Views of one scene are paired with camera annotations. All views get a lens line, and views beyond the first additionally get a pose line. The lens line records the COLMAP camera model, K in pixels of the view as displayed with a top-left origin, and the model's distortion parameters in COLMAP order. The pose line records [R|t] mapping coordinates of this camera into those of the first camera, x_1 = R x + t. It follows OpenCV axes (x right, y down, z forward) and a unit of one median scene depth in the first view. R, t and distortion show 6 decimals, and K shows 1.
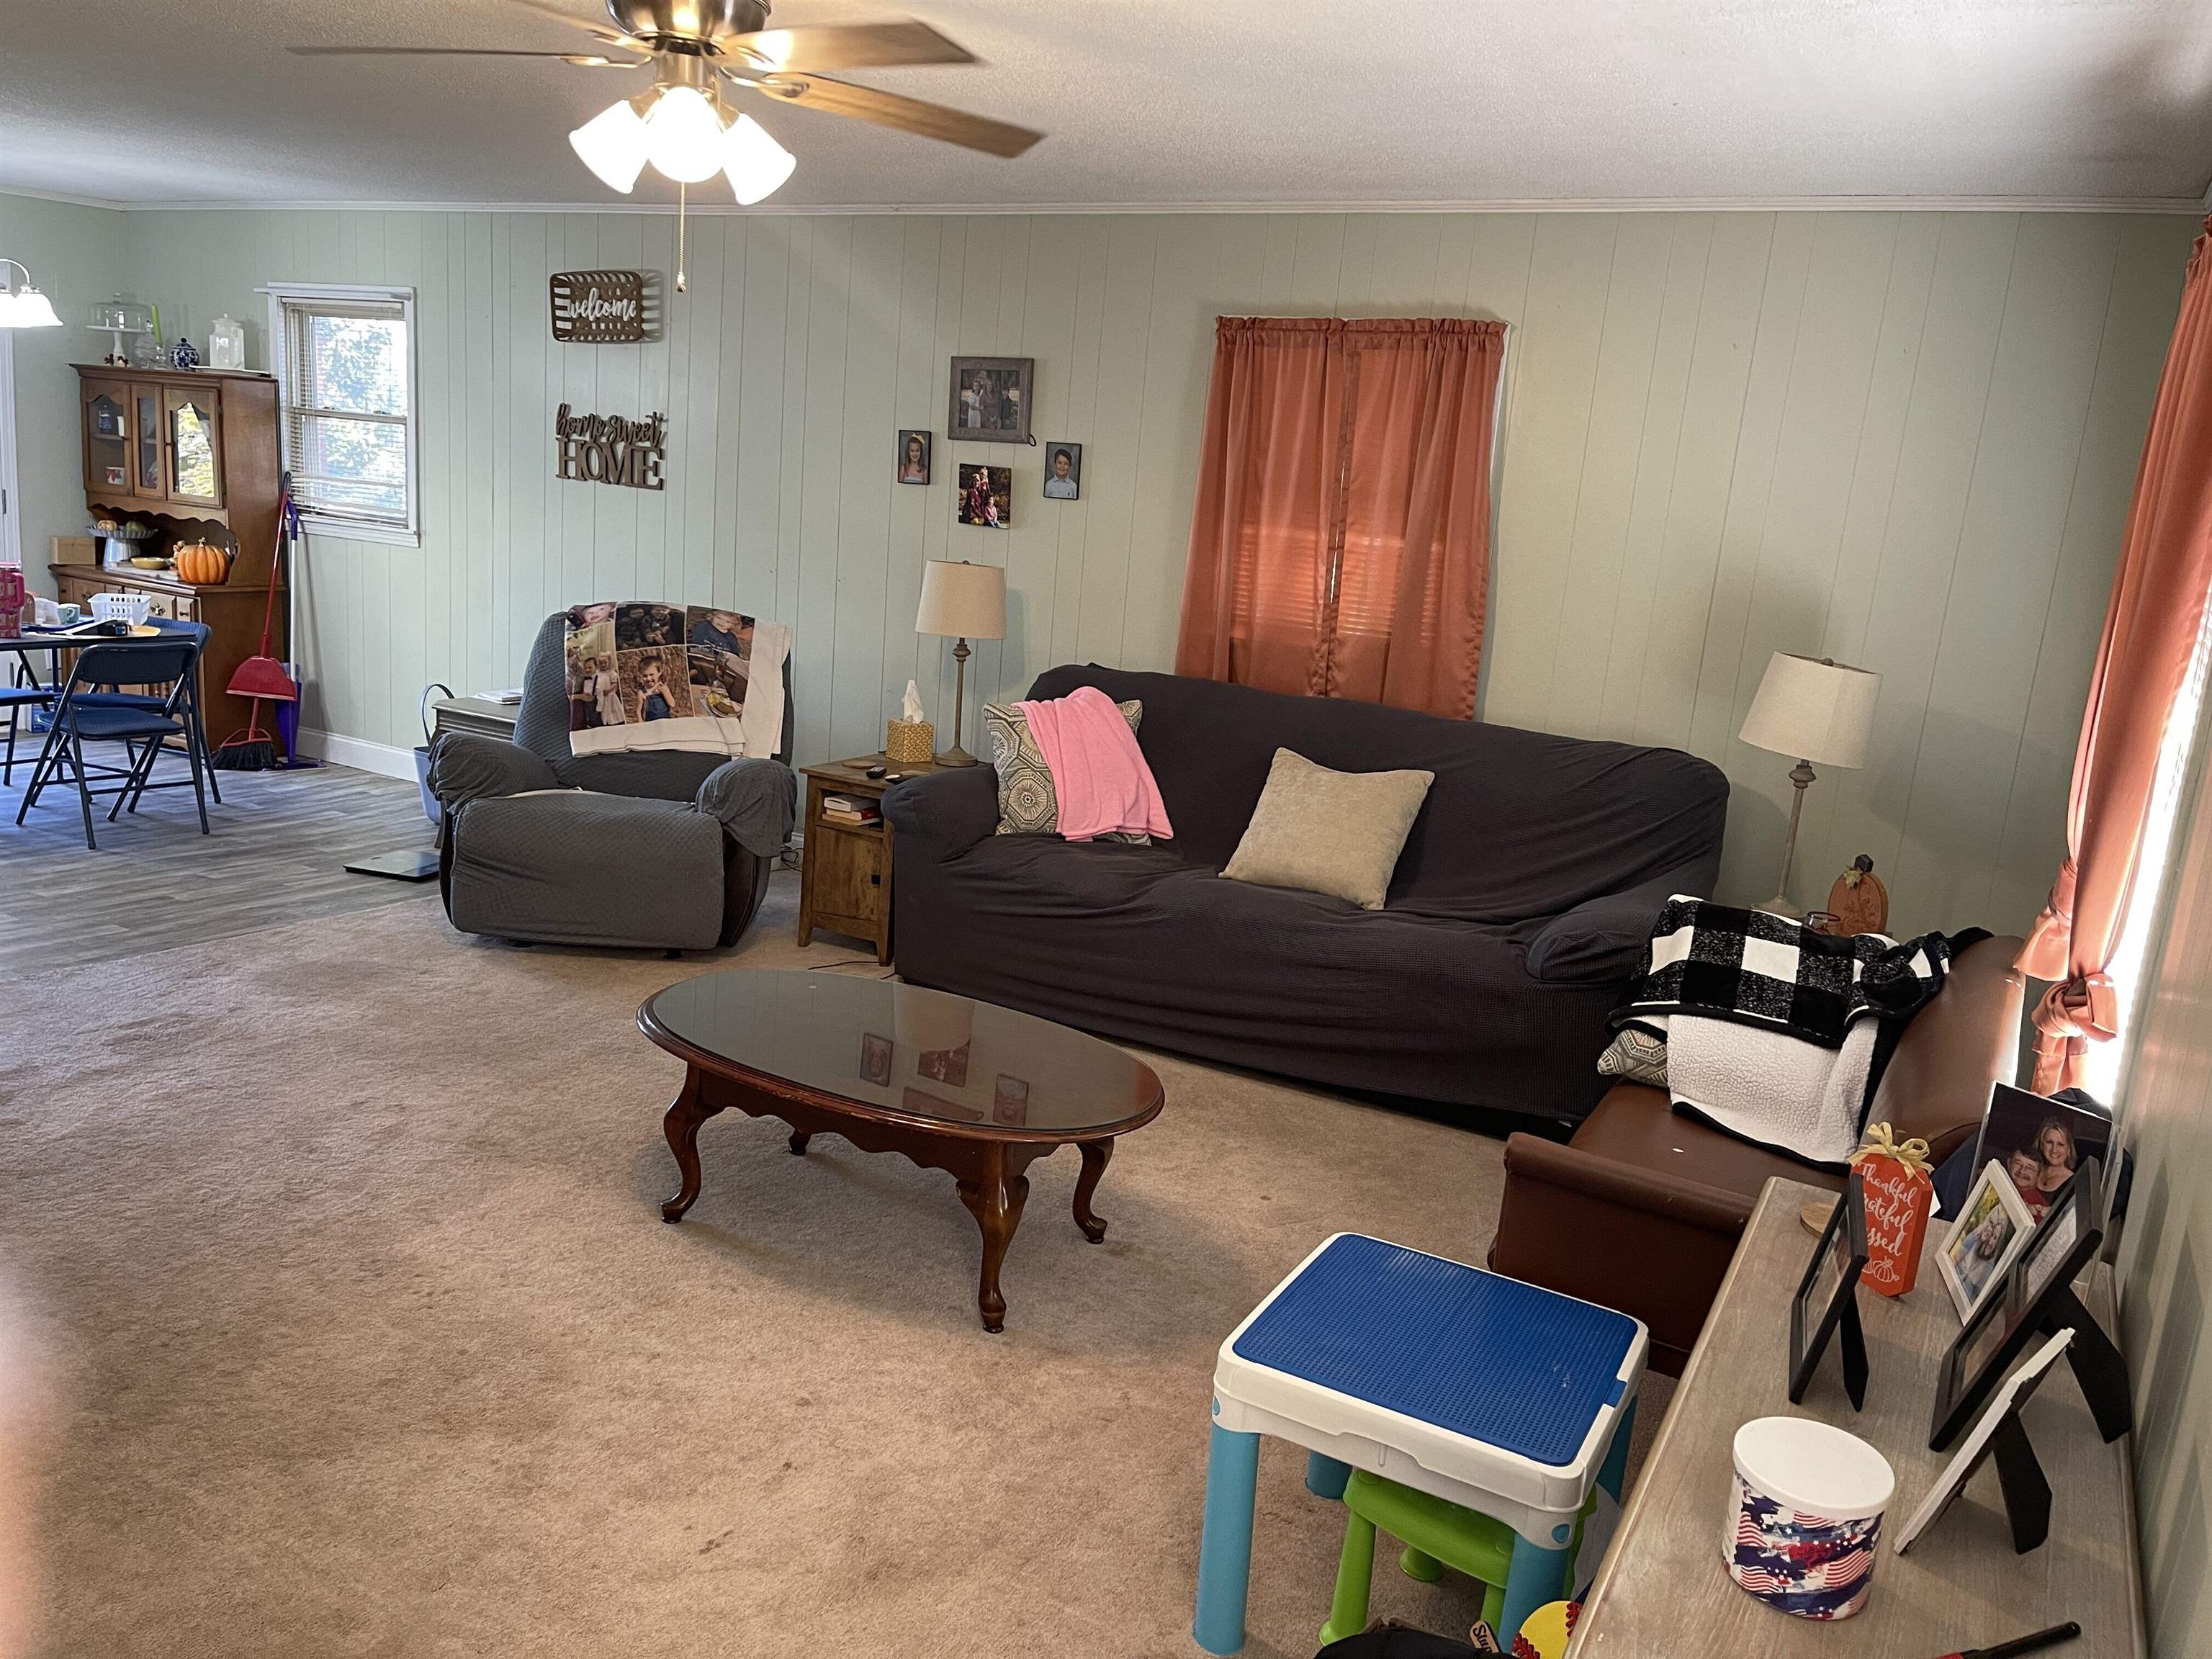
lens RADIAL K [[1642.9, 0, 1137.0], [0, 1642.9, 831.6], [0, 0, 1]] dist [0.103922, -0.142471]
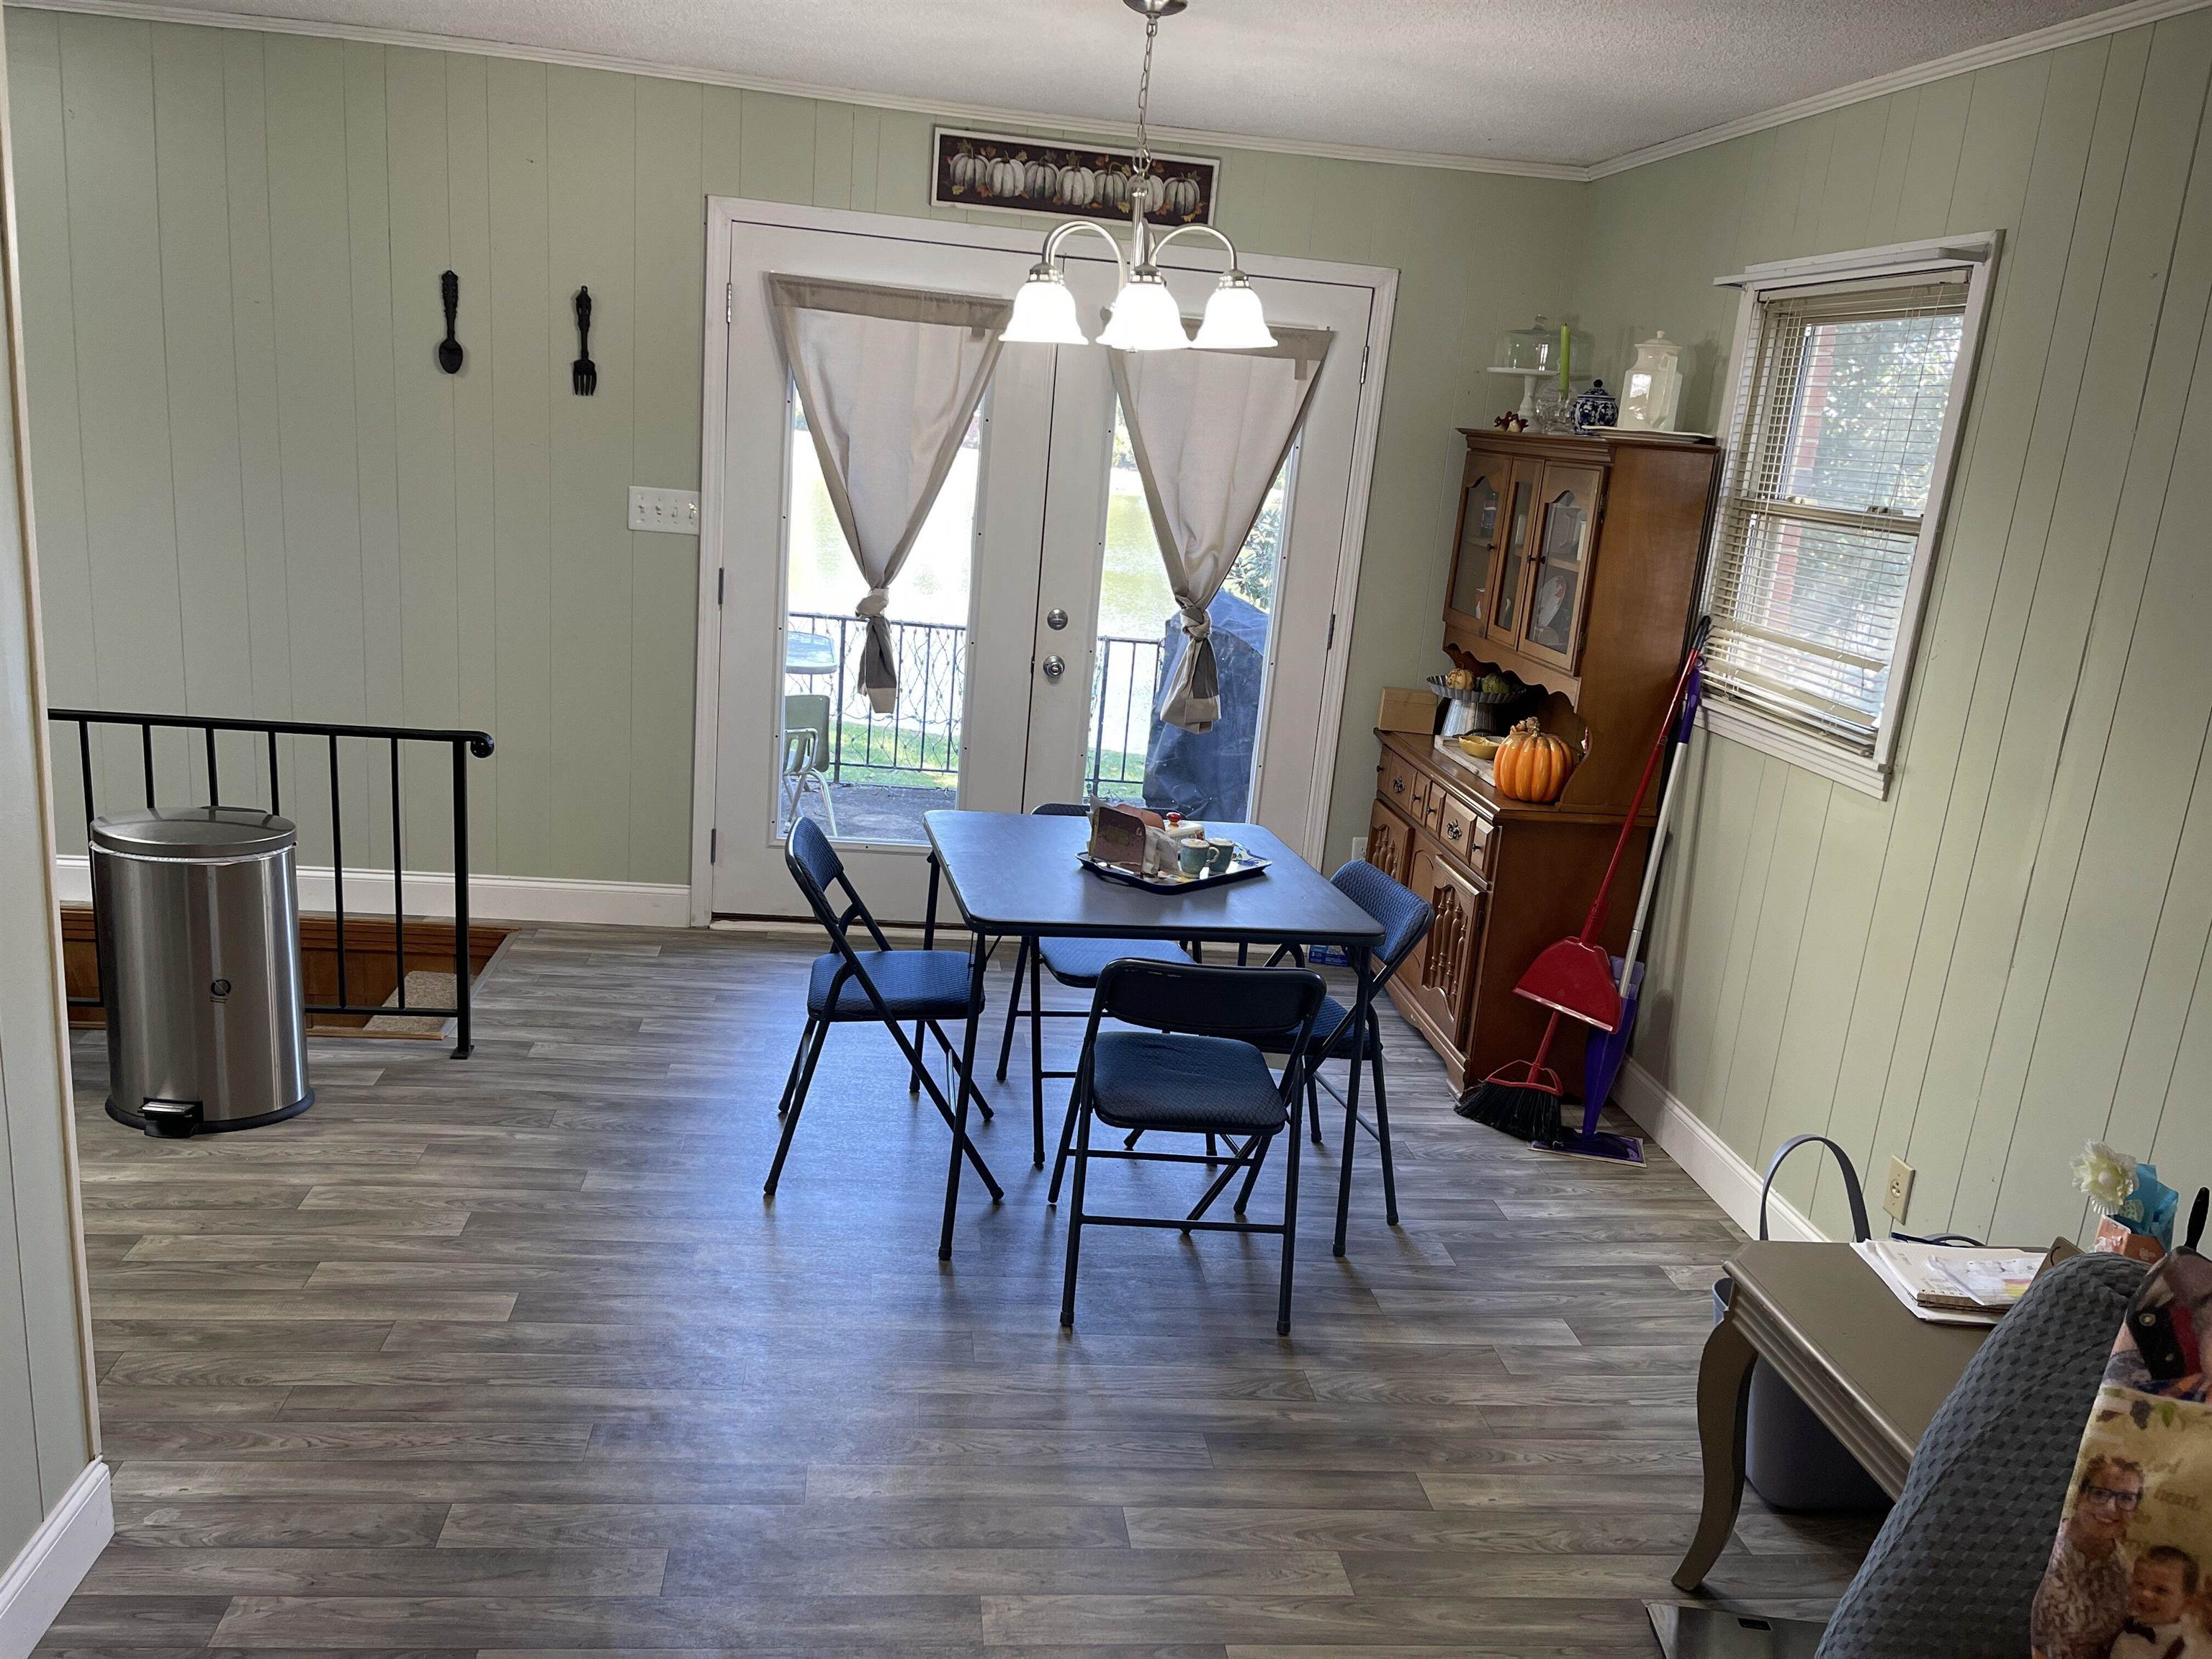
lens RADIAL K [[1665.0, 0, 1108.8], [0, 1665.0, 821.5], [0, 0, 1]] dist [0.087404, -0.127463]
pose [[0.580962, 0.163653, -0.797308, -0.183342], [-0.210947, 0.976381, 0.046702, -0.141175], [0.786119, 0.141058, 0.601763, 0.554385]]
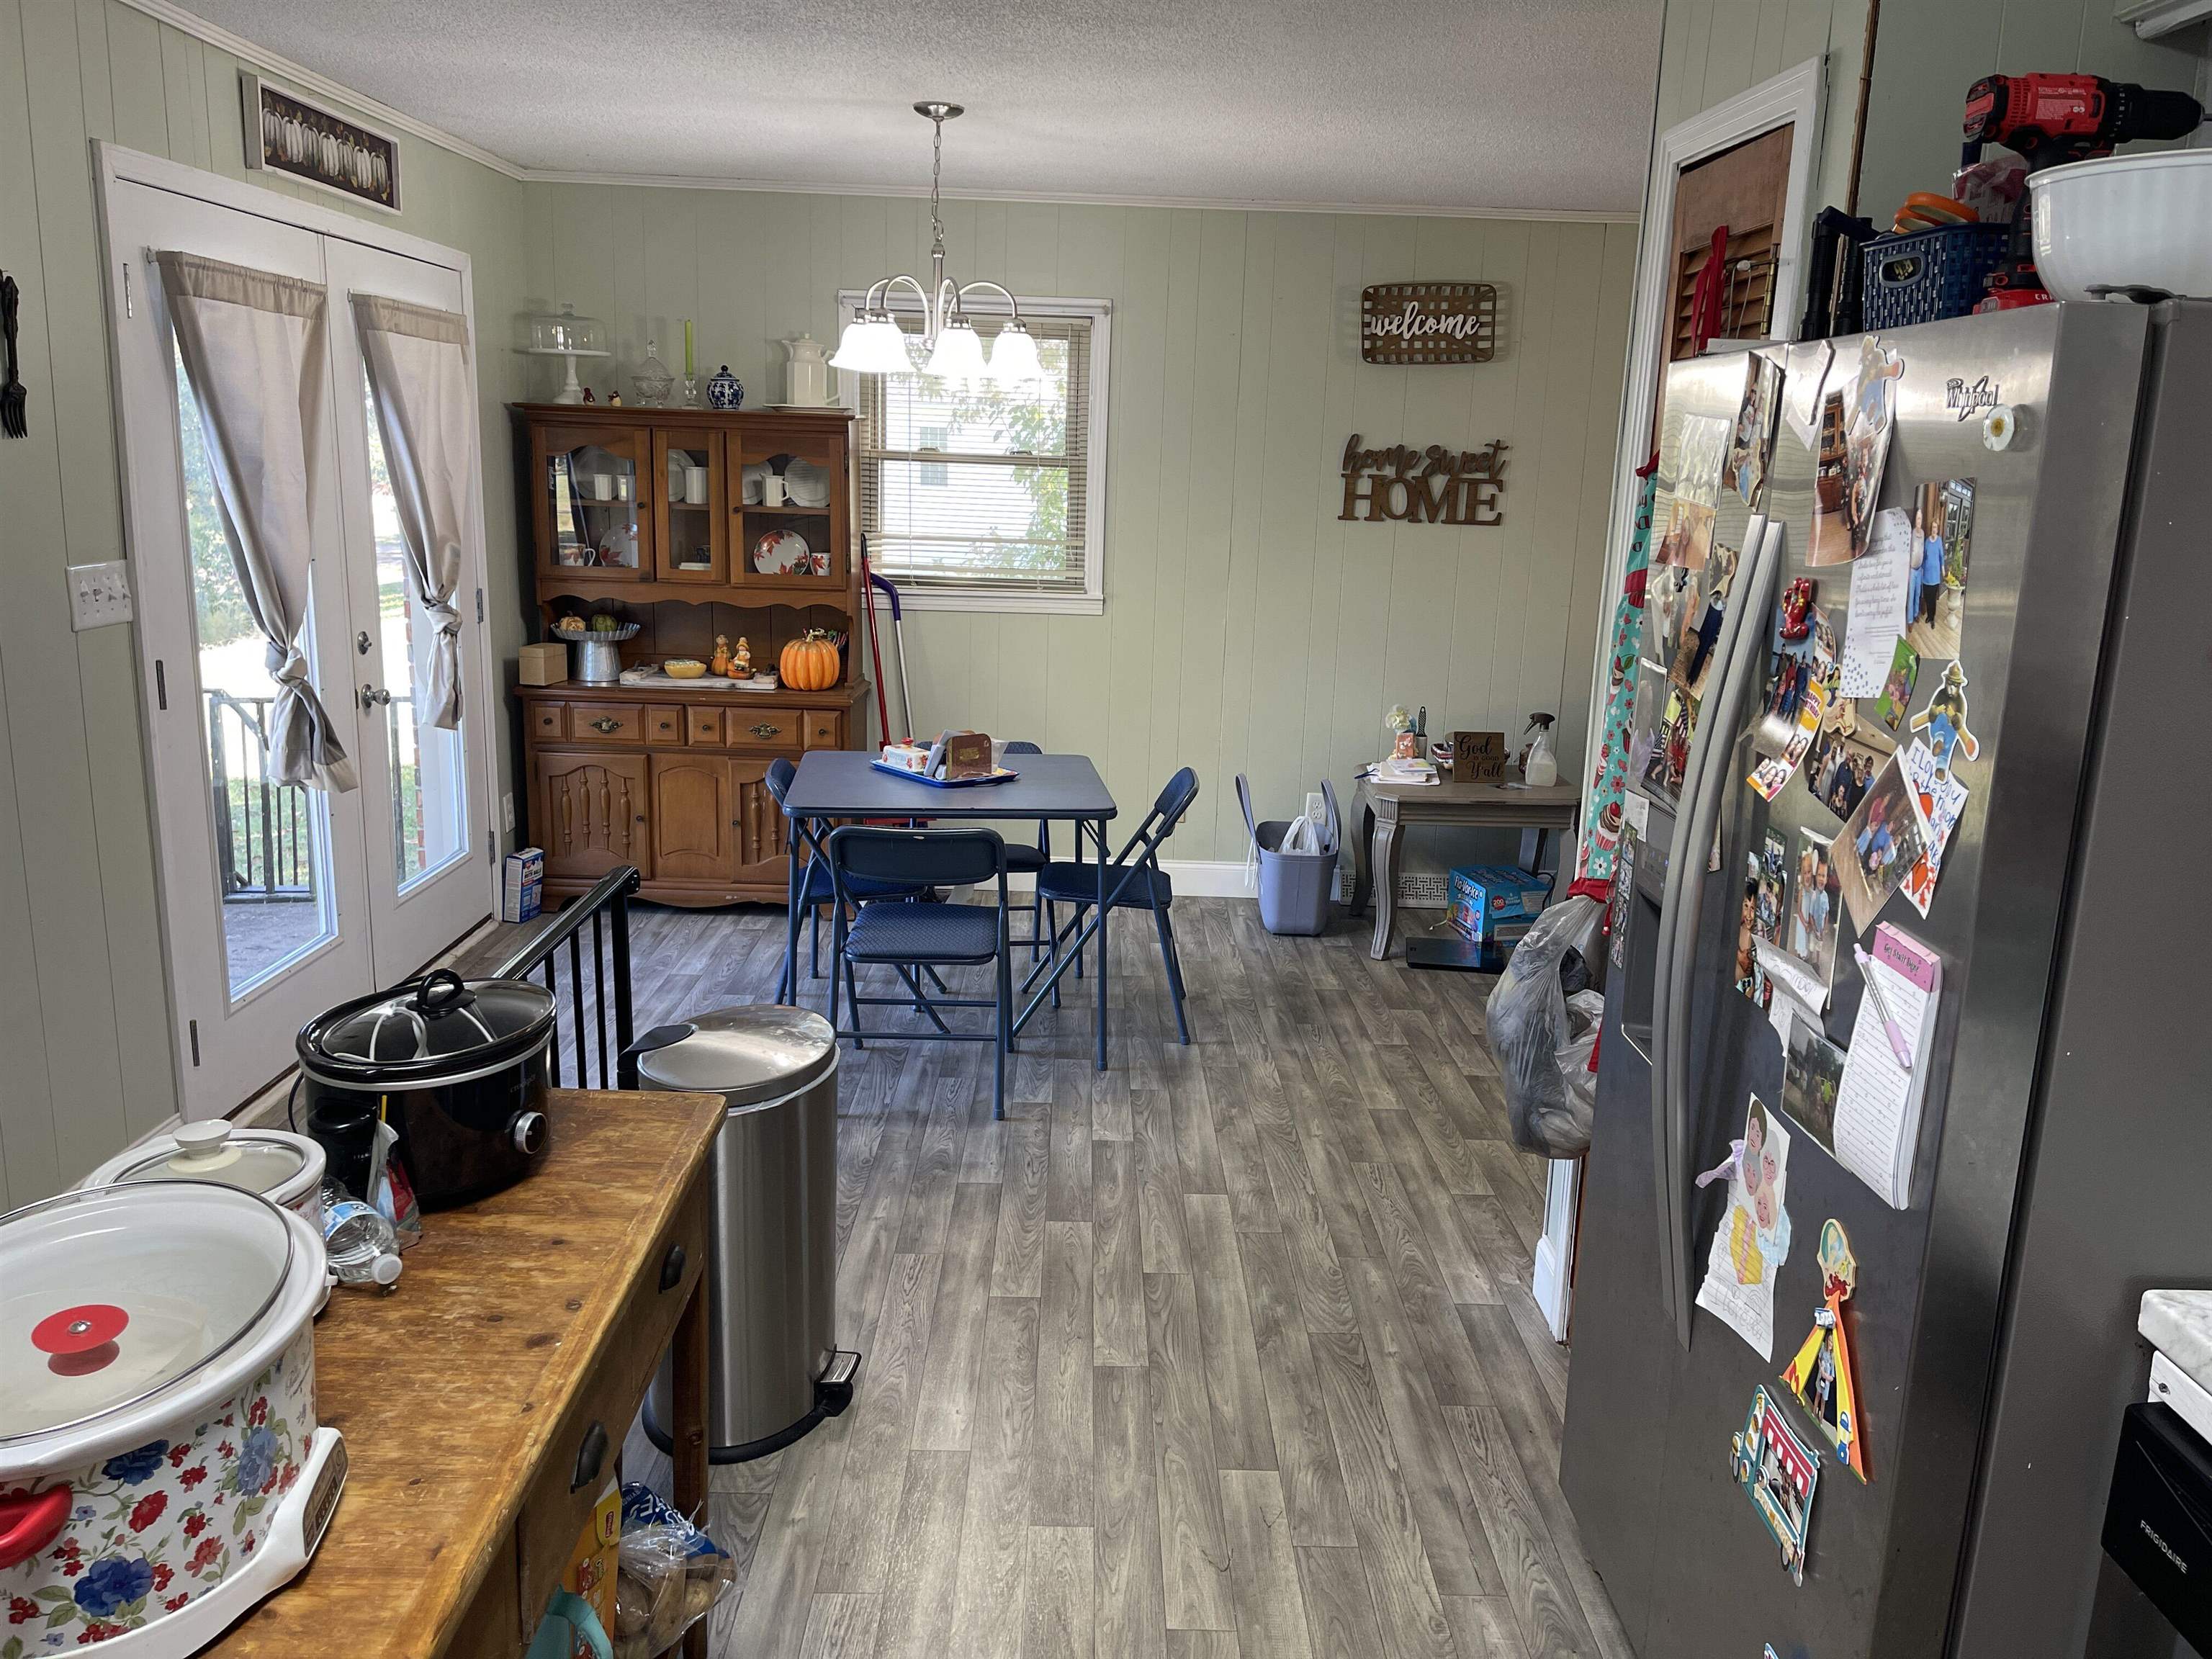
lens RADIAL K [[1665.0, 0, 1108.8], [0, 1665.0, 821.5], [0, 0, 1]] dist [0.087404, -0.127463]
pose [[0.874088, -0.155921, 0.460063, -0.825471], [0.139538, 0.987764, 0.069654, -0.126255], [-0.465295, 0.003312, 0.885150, 0.265602]]
